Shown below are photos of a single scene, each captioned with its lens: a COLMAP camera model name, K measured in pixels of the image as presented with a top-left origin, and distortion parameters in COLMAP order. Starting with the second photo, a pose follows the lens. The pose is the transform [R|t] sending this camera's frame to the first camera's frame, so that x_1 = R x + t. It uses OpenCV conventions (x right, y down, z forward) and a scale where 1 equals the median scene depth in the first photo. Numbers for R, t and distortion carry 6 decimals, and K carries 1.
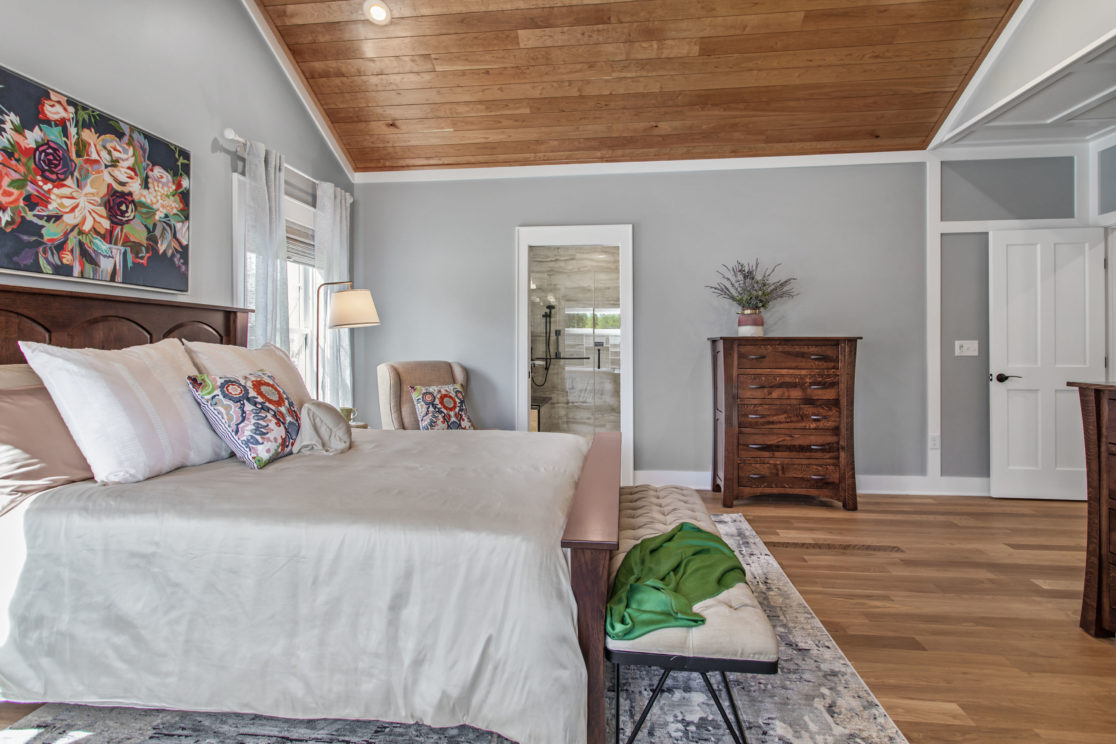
lens RADIAL K [[555.5, 0, 564.3], [0, 555.5, 345.4], [0, 0, 1]] dist [0.002287, -0.000005]
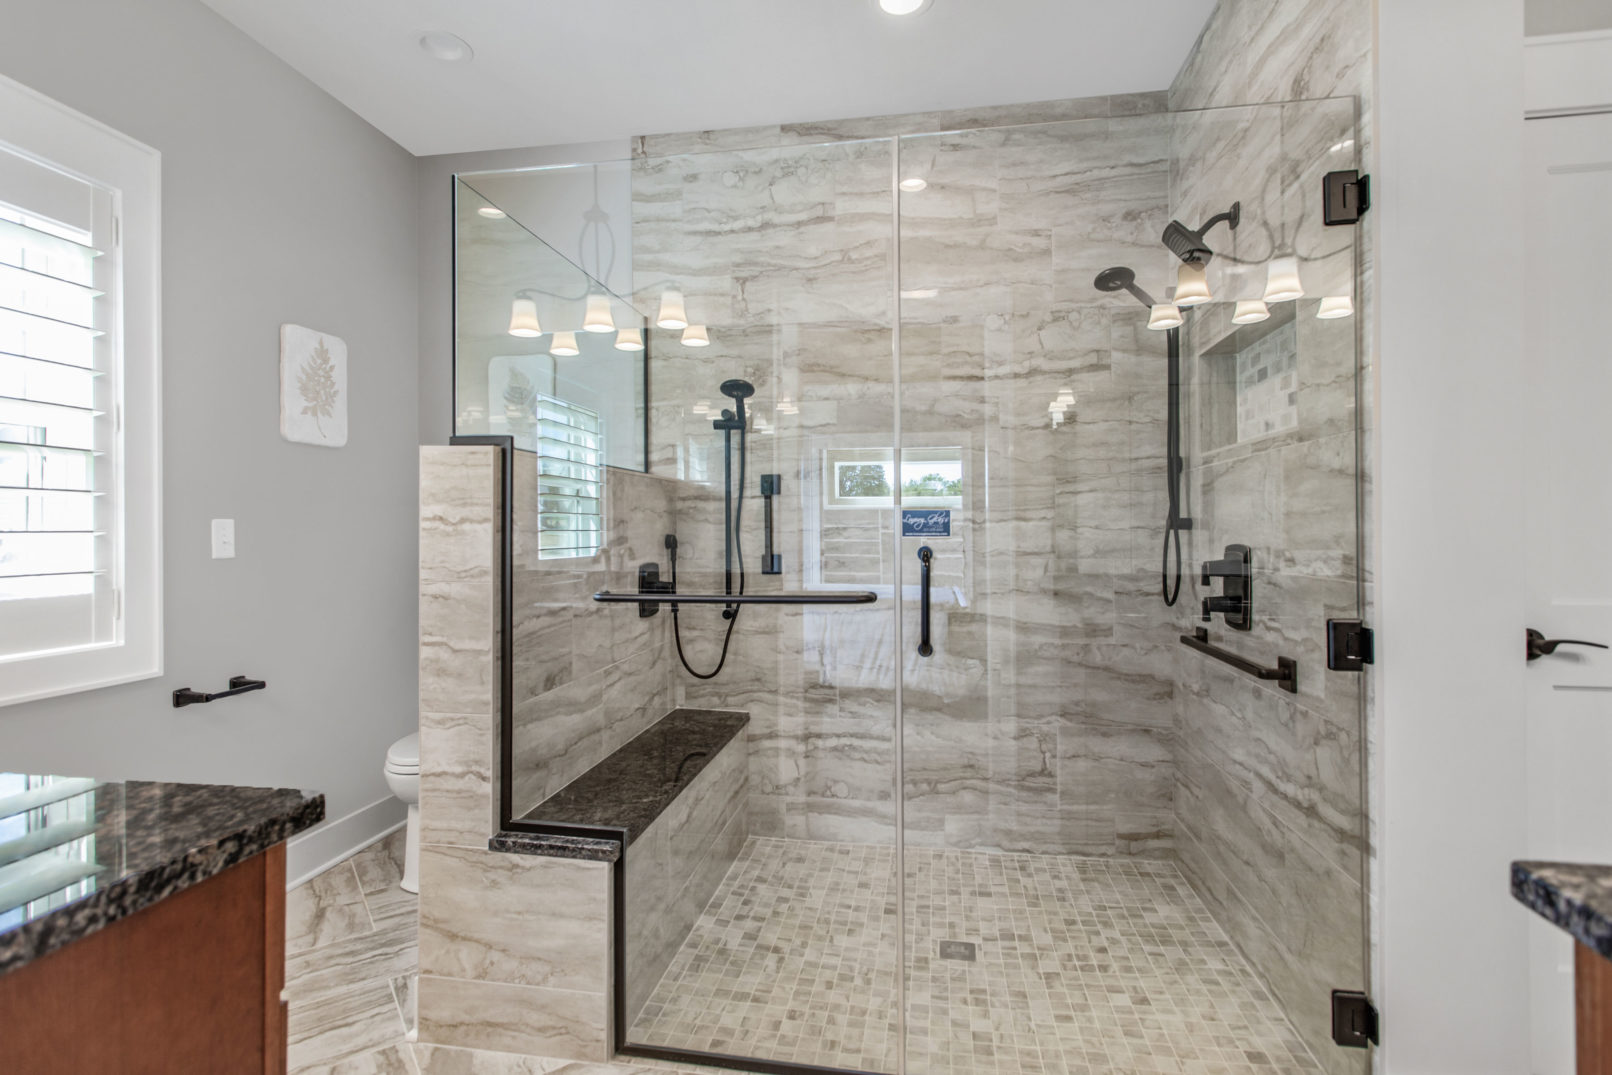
lens RADIAL K [[790.6, 0, 809.6], [0, 790.6, 527.1], [0, 0, 1]] dist [0.005345, 0.000438]
pose [[0.998353, -0.003560, -0.057267, 0.088980], [0.003321, 0.999985, -0.004277, 0.000032], [0.057282, 0.004080, 0.998350, 1.743155]]
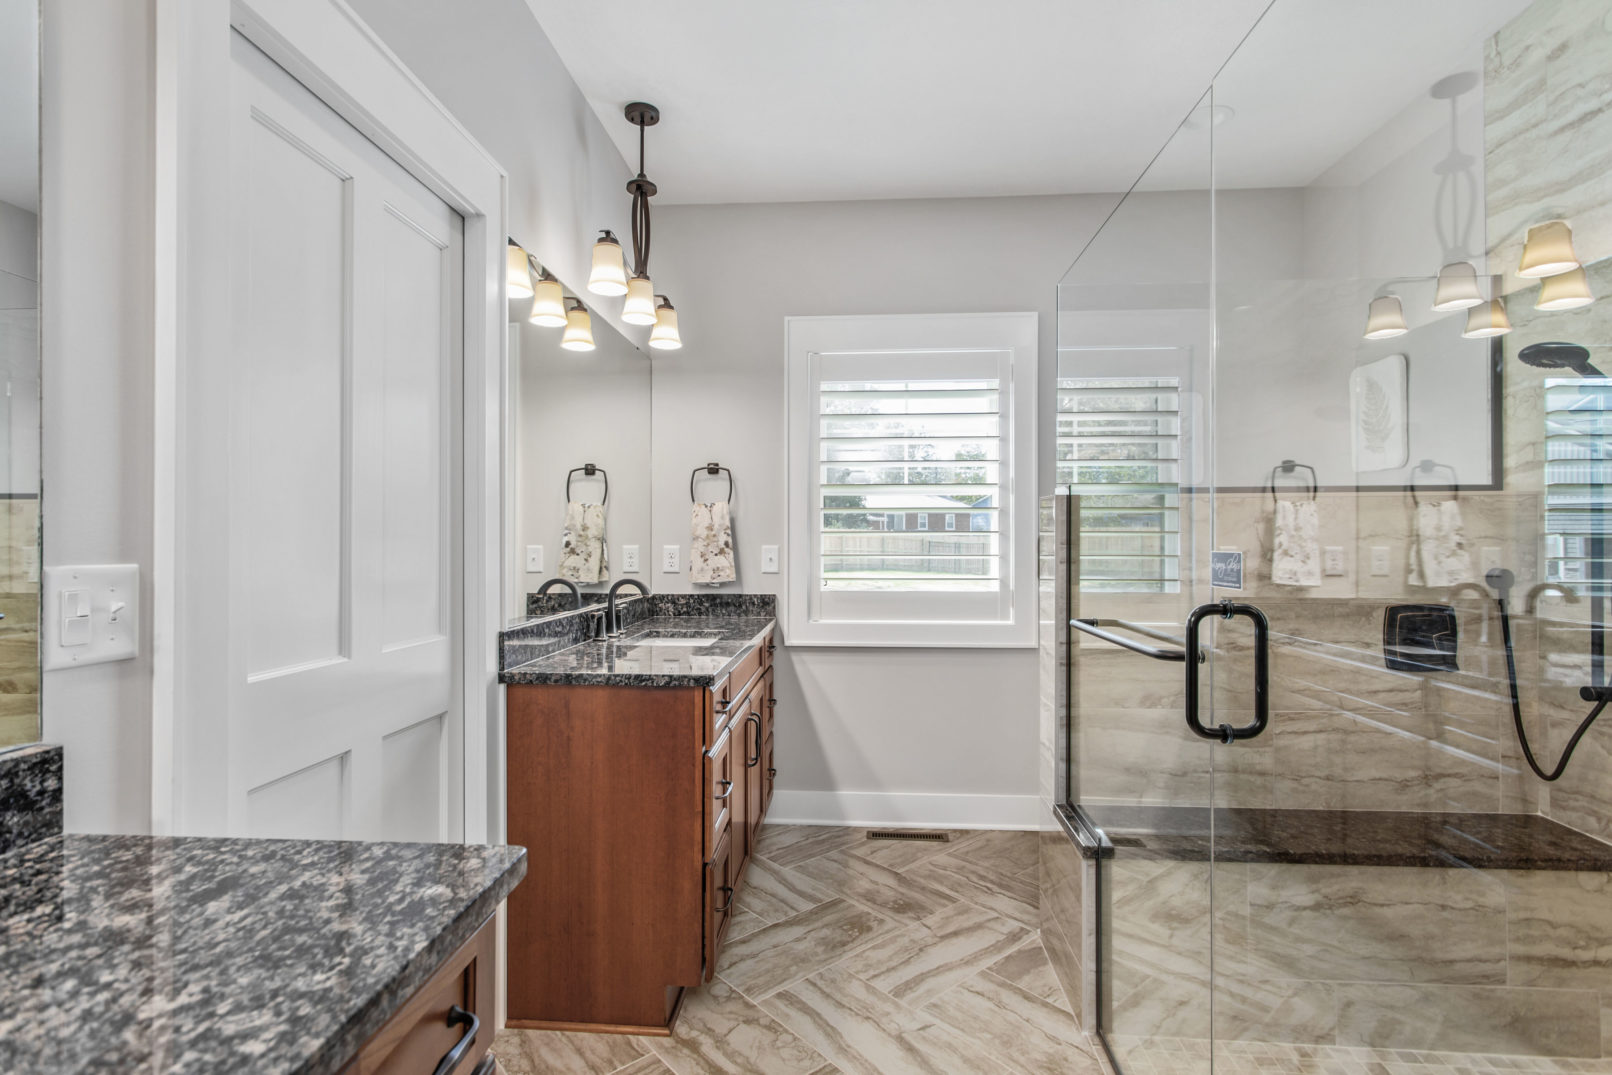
lens RADIAL K [[789.8, 0, 800.4], [0, 789.8, 539.6], [0, 0, 1]] dist [0.002301, 0.000076]
pose [[0.026395, -0.000883, -0.999651, 0.625040], [0.000761, 0.999999, -0.000863, -0.025050], [0.999651, -0.000738, 0.026396, 2.102501]]
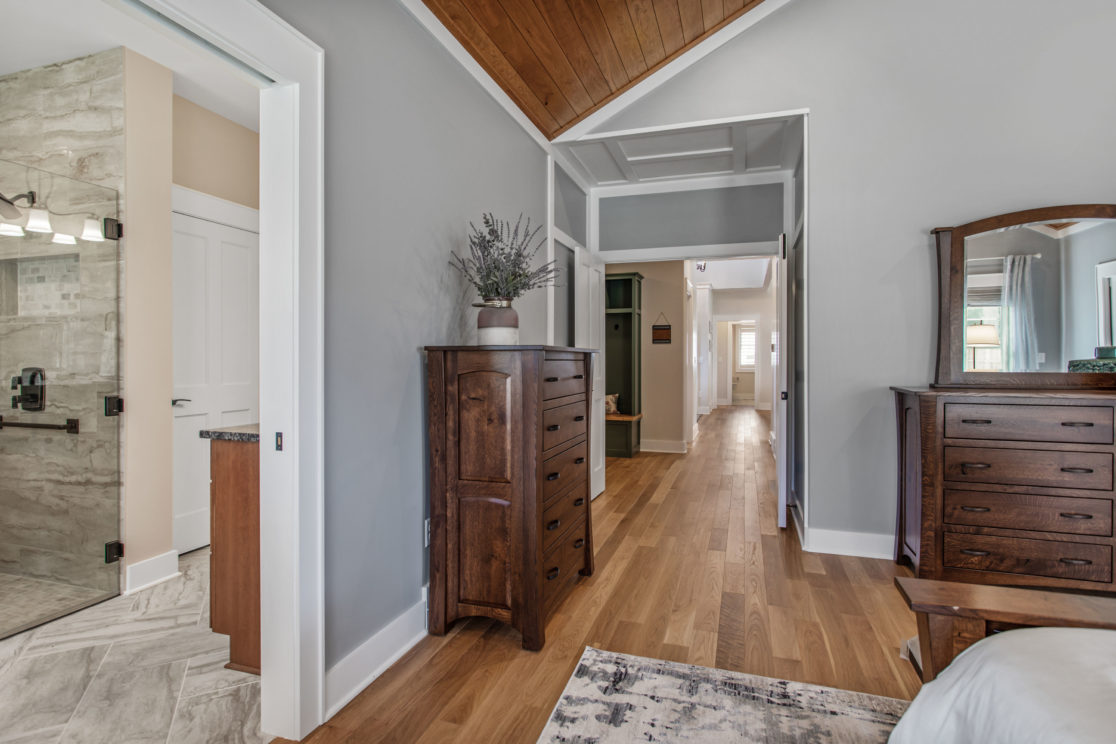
lens RADIAL K [[569.8, 0, 556.6], [0, 569.8, 363.5], [0, 0, 1]] dist [0.001627, -0.000766]
pose [[0.211863, -0.004664, 0.977288, -0.406675], [-0.002884, 0.999981, 0.005397, -0.001516], [-0.977295, -0.003962, 0.211846, 1.320345]]
